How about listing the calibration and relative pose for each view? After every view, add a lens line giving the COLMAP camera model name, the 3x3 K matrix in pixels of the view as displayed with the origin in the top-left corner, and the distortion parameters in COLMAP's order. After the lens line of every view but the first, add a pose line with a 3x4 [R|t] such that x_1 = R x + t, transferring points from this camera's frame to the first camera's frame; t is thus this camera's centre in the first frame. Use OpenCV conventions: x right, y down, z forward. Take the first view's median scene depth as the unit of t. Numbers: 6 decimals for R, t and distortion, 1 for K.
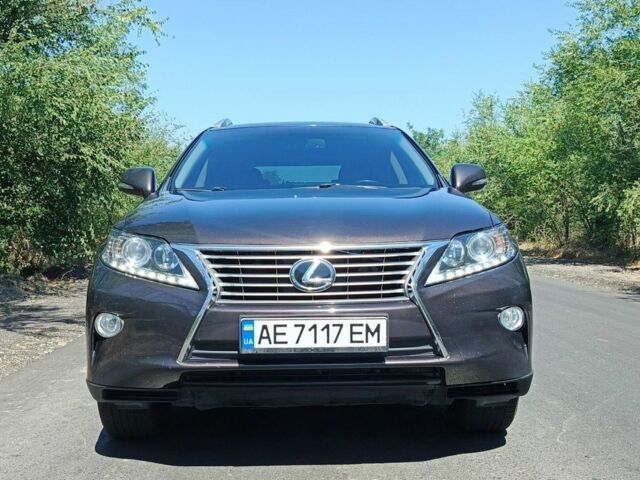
lens RADIAL K [[744.6, 0, 316.4], [0, 744.6, 215.0], [0, 0, 1]] dist [0.070310, 0.000000]
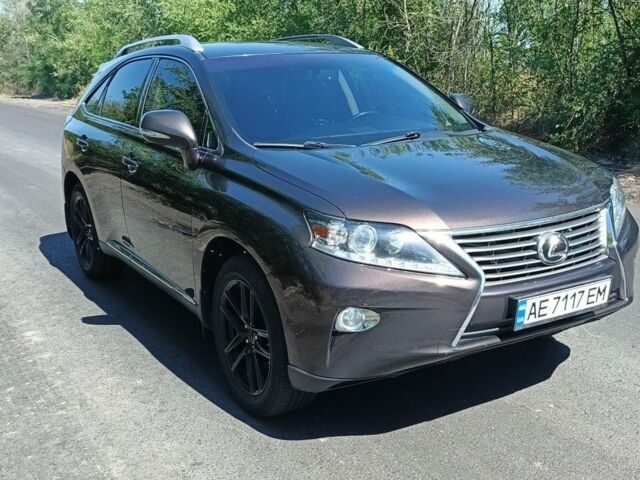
lens RADIAL K [[744.6, 0, 321.8], [0, 744.6, 233.2], [0, 0, 1]] dist [0.070310, 0.000000]
pose [[0.867770, -0.122051, 0.481746, -0.812687], [0.012234, 0.974326, 0.224810, -0.188194], [-0.496816, -0.189189, 0.846984, 0.255310]]
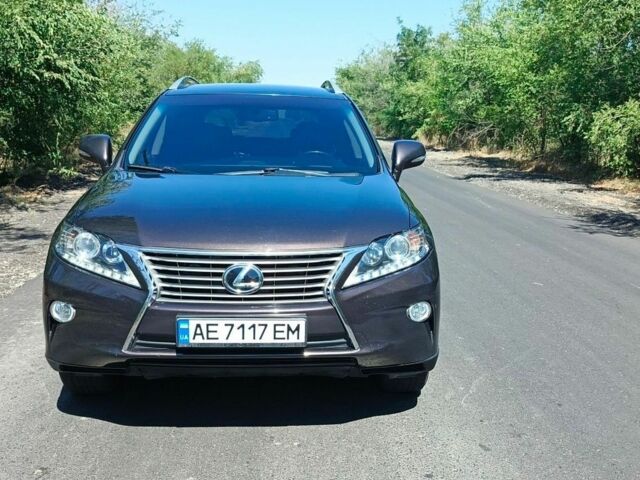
lens RADIAL K [[744.6, 0, 328.5], [0, 744.6, 241.5], [0, 0, 1]] dist [0.070310, 0.000000]
pose [[0.998916, 0.025048, 0.039239, 0.079434], [-0.031681, 0.983379, 0.178779, -0.182626], [-0.034109, -0.179828, 0.983107, -0.107321]]
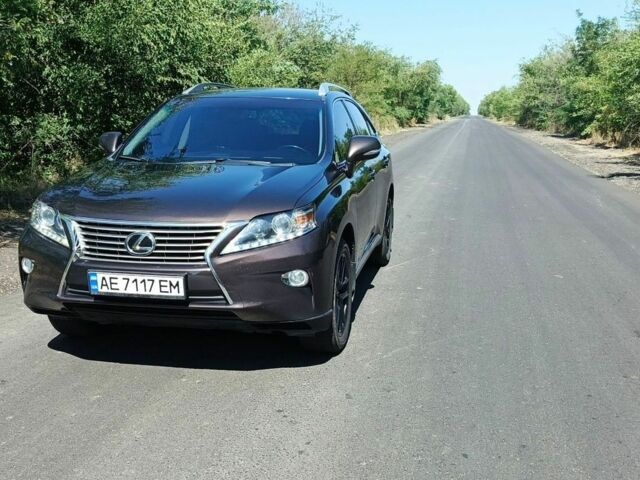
lens RADIAL K [[744.6, 0, 332.8], [0, 744.6, 238.3], [0, 0, 1]] dist [0.070310, 0.000000]
pose [[0.977144, 0.054533, -0.205464, 0.654201], [-0.016660, 0.983208, 0.181725, -0.198580], [0.211924, -0.174149, 0.961645, -0.306200]]
